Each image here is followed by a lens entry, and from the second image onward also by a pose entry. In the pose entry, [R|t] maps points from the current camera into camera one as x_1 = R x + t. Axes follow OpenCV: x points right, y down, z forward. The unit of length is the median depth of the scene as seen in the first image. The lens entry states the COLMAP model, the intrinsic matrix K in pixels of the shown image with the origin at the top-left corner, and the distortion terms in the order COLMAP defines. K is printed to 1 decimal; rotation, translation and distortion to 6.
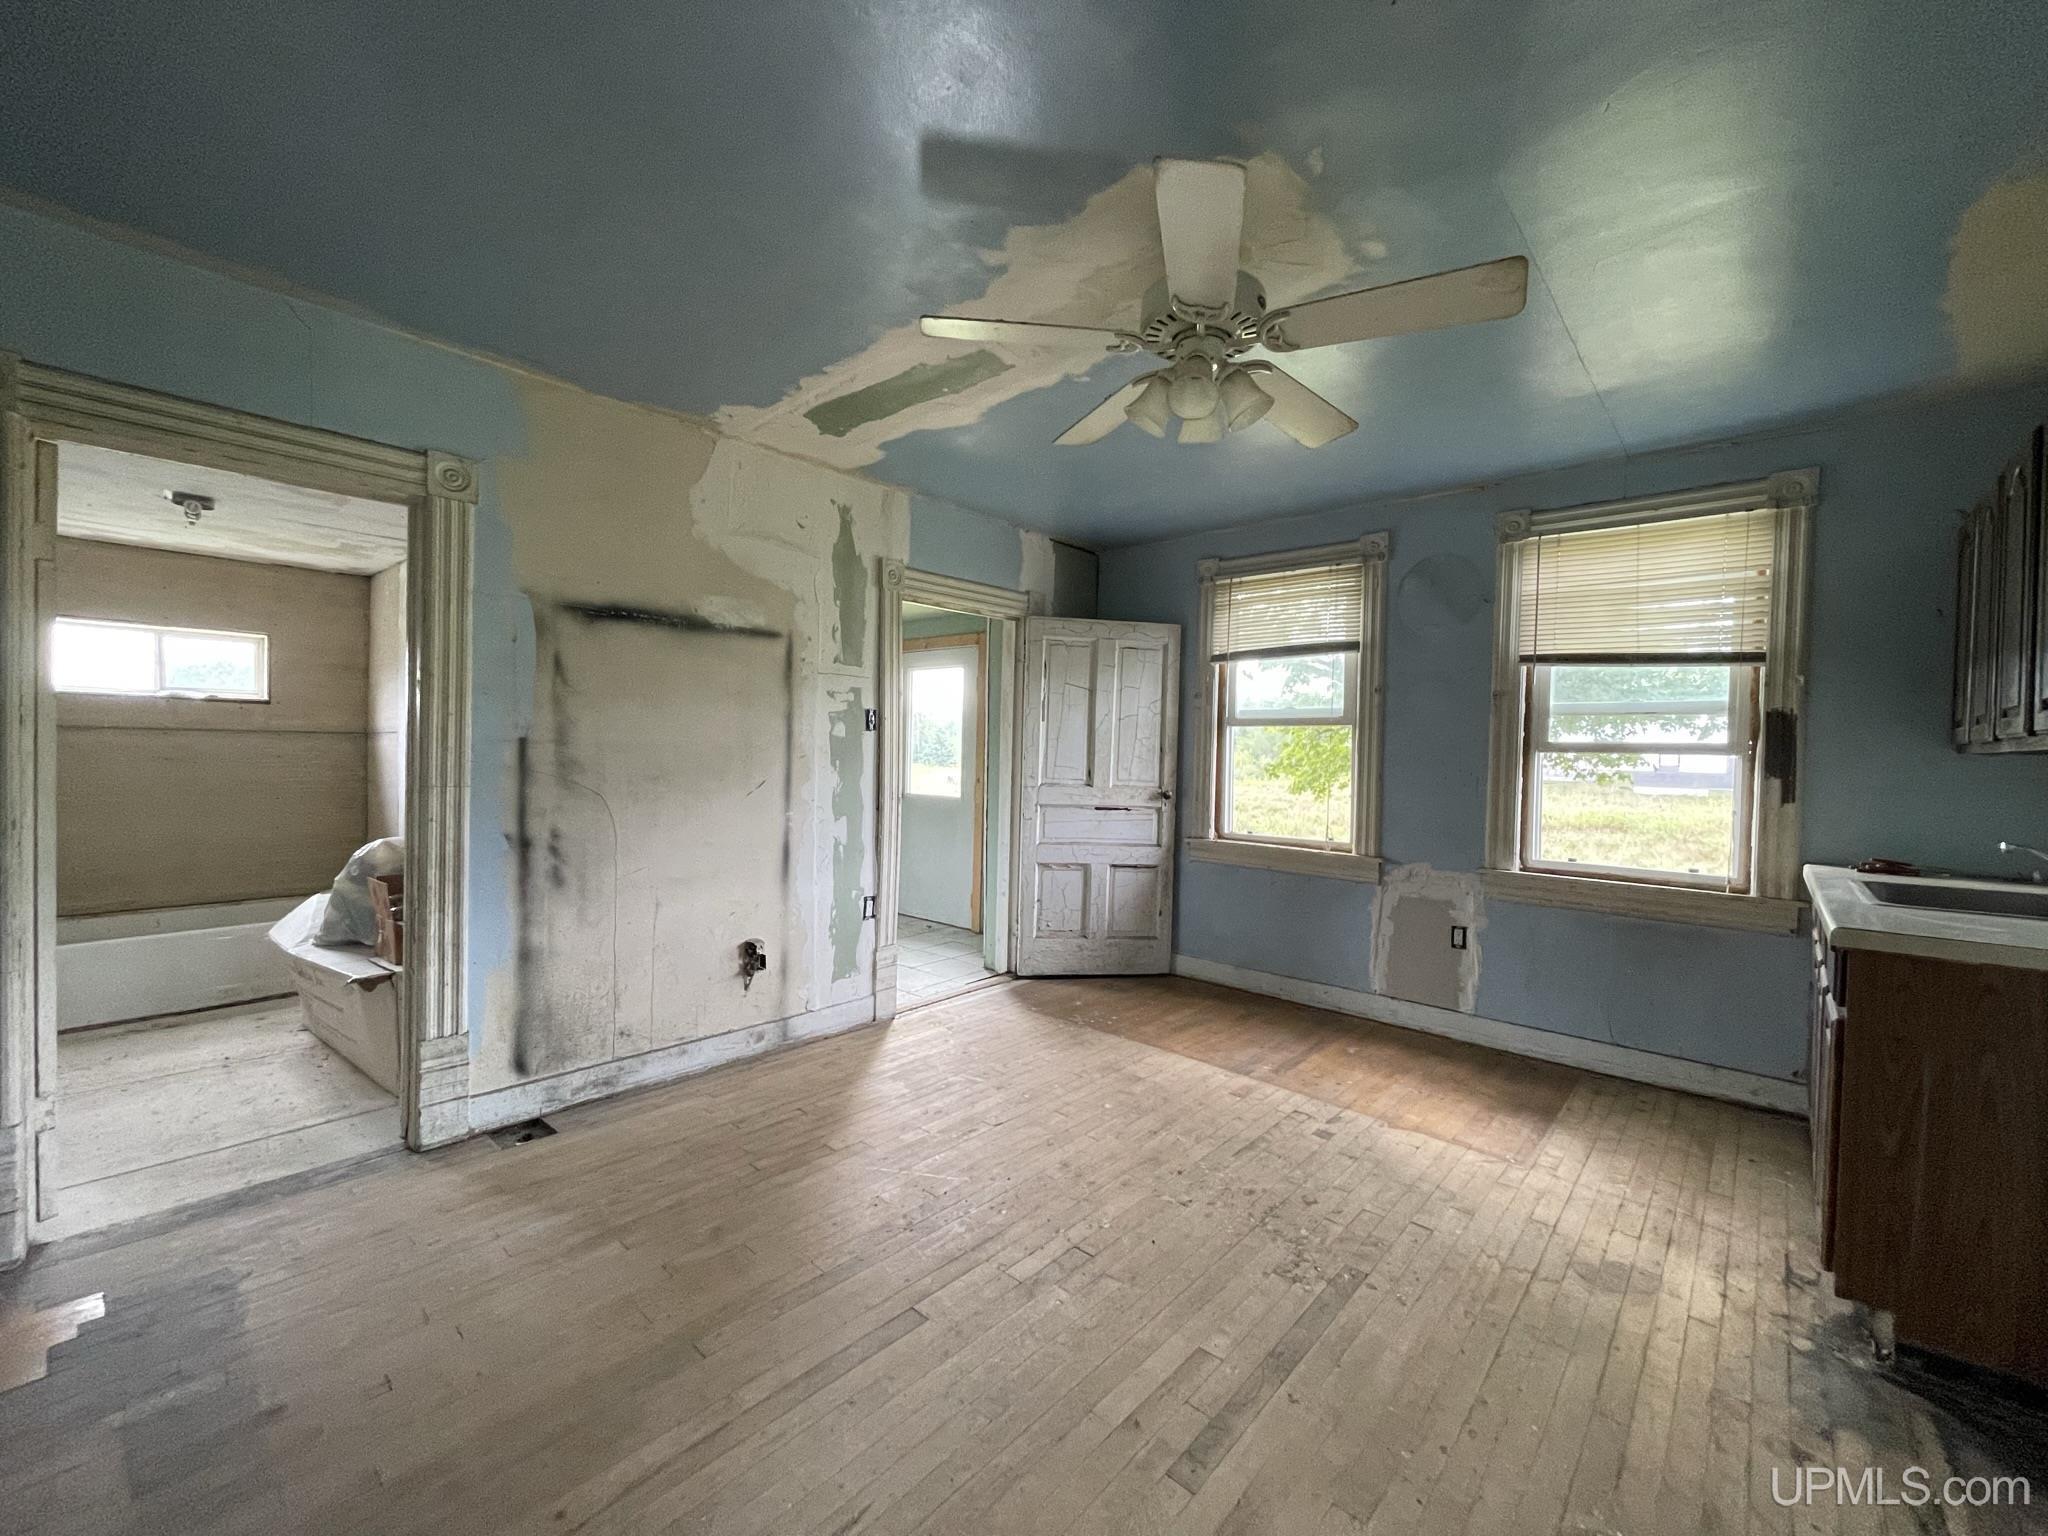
lens RADIAL K [[825.7, 0, 1020.1], [0, 825.7, 770.3], [0, 0, 1]] dist [-0.012646, 0.005645]
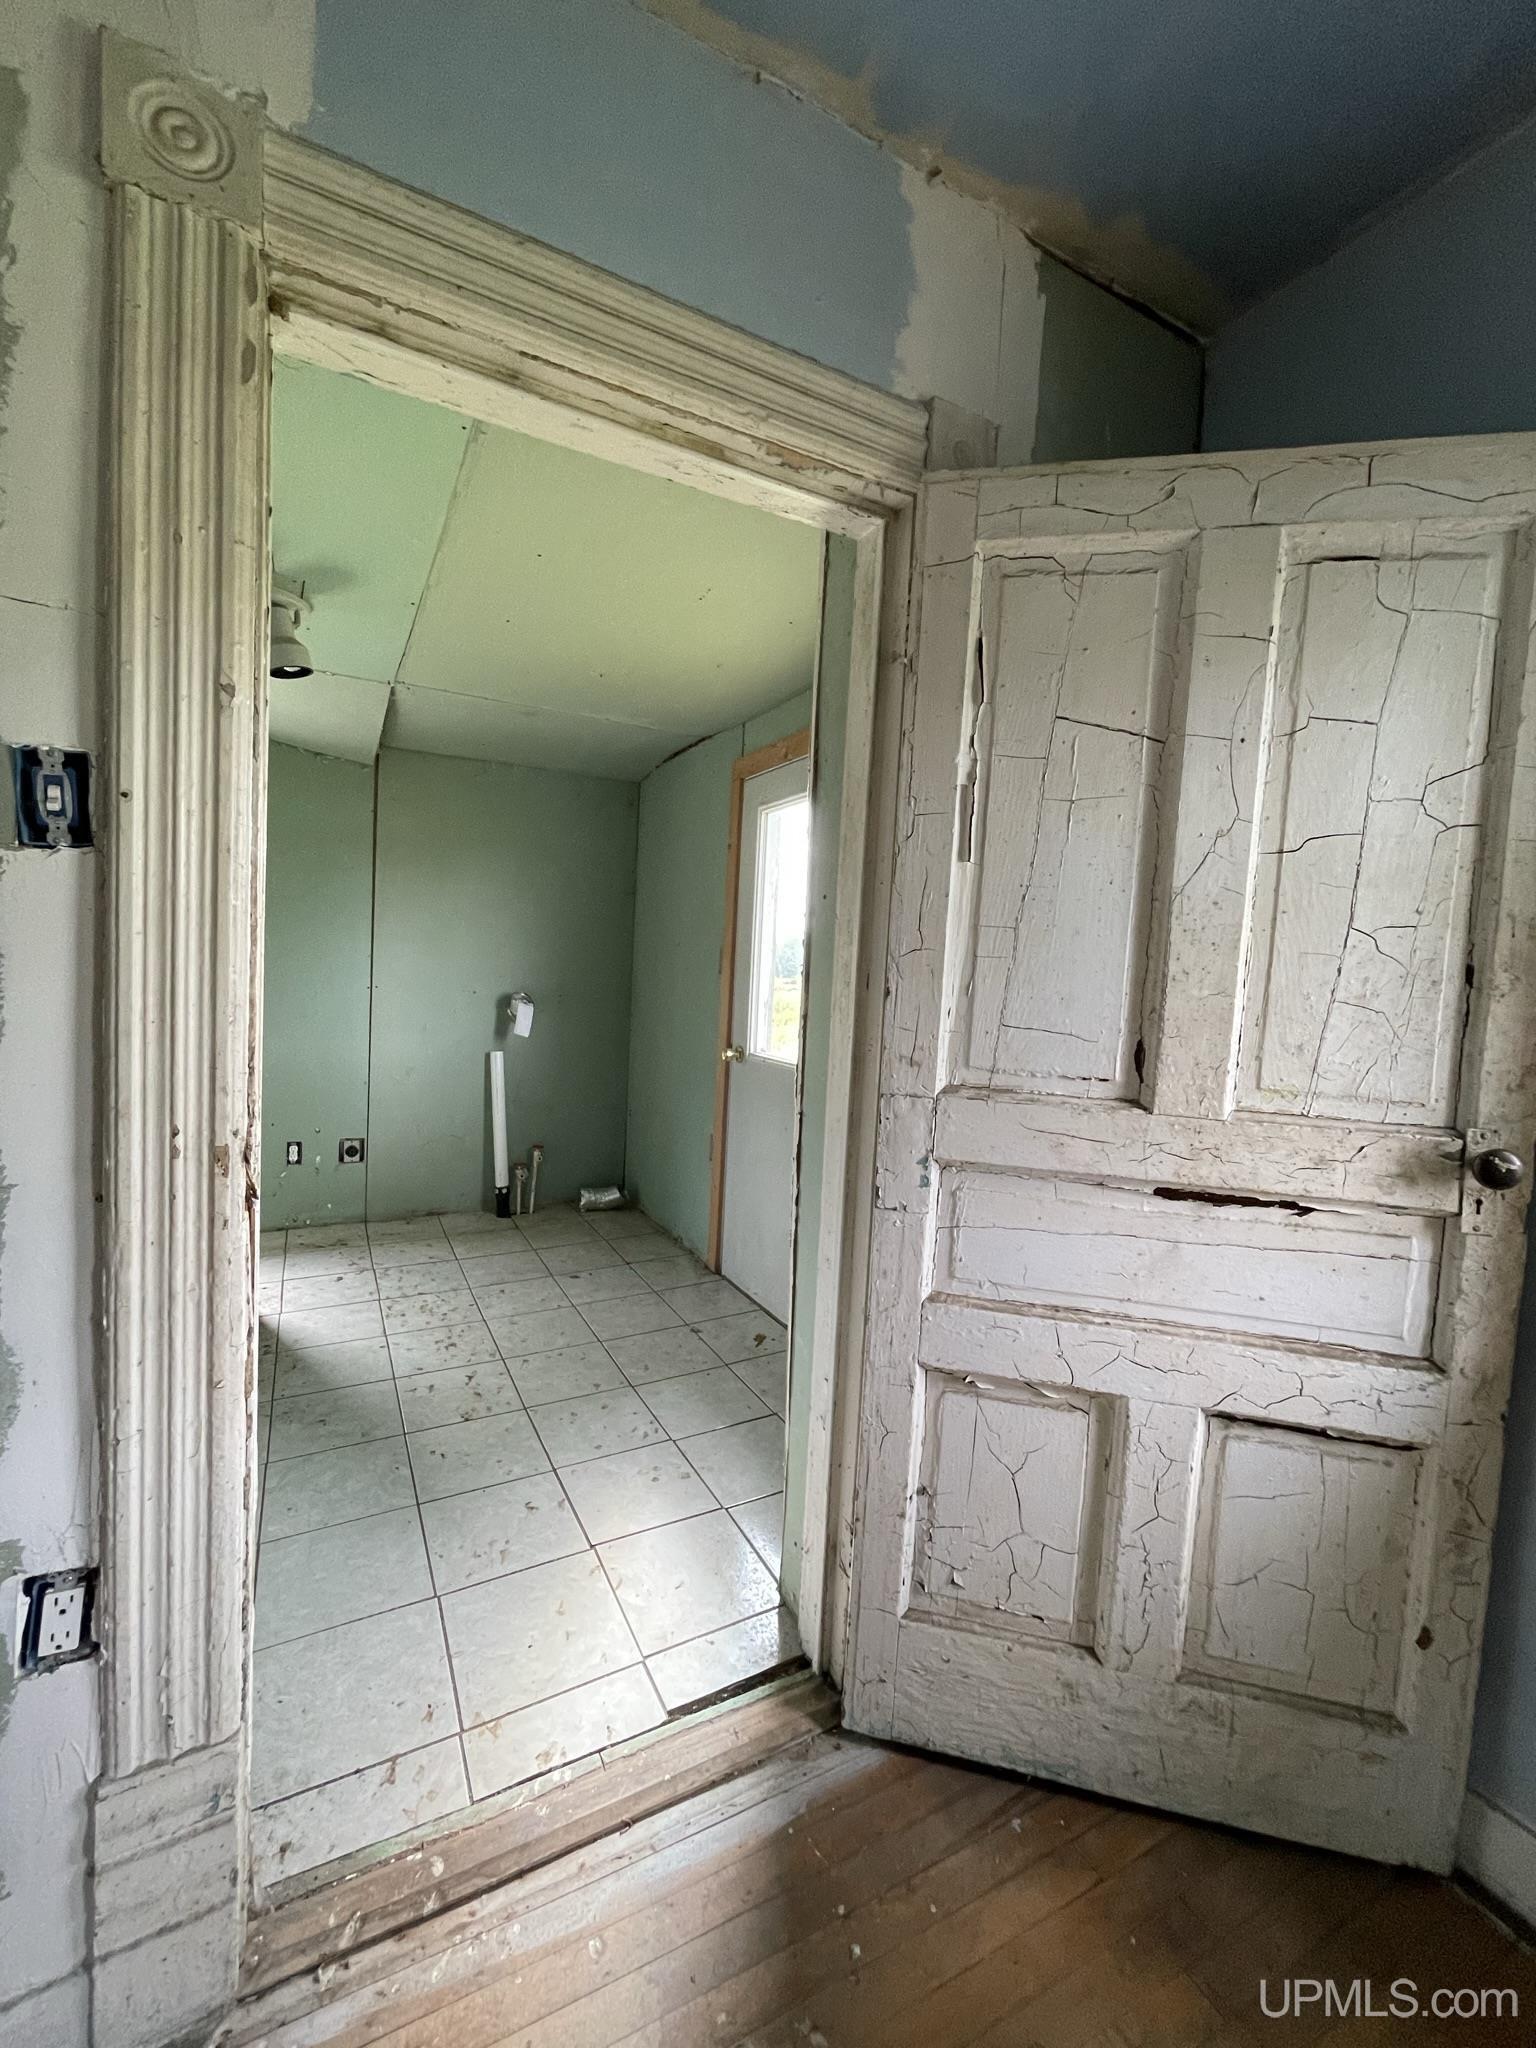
lens RADIAL K [[825.7, 0, 759.4], [0, 825.7, 1025.1], [0, 0, 1]] dist [-0.012646, 0.005645]
pose [[0.934790, 0.042261, -0.352678, 0.063104], [-0.032265, 0.998895, 0.034176, -0.012055], [0.353733, -0.020568, 0.935120, 0.711830]]
